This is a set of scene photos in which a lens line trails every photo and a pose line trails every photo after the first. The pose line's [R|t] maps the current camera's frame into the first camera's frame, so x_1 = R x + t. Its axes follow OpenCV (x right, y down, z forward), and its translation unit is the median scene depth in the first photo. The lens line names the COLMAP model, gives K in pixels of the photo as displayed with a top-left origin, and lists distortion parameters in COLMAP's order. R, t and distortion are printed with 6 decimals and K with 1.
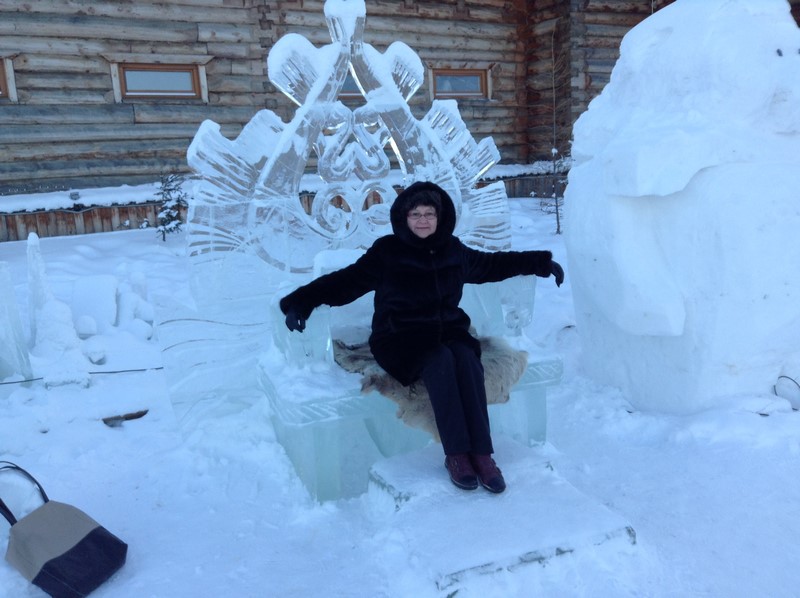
lens RADIAL K [[763.5, 0, 395.2], [0, 763.5, 302.2], [0, 0, 1]] dist [0.004263, 0.000000]
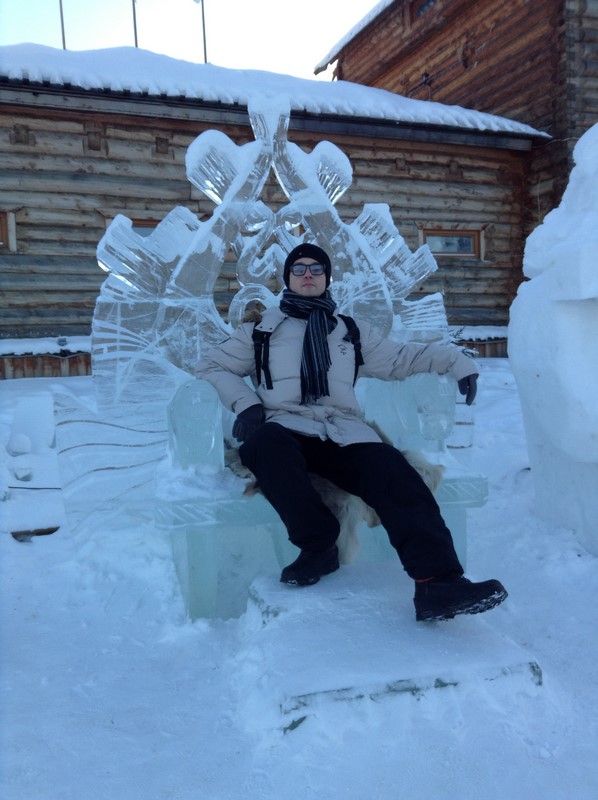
lens RADIAL K [[763.5, 0, 304.1], [0, 763.5, 396.0], [0, 0, 1]] dist [0.004263, 0.000000]
pose [[0.990198, 0.031265, -0.136128, 0.118995], [-0.046536, 0.992787, -0.110490, 0.081538], [0.131692, 0.115742, 0.984511, 0.097853]]
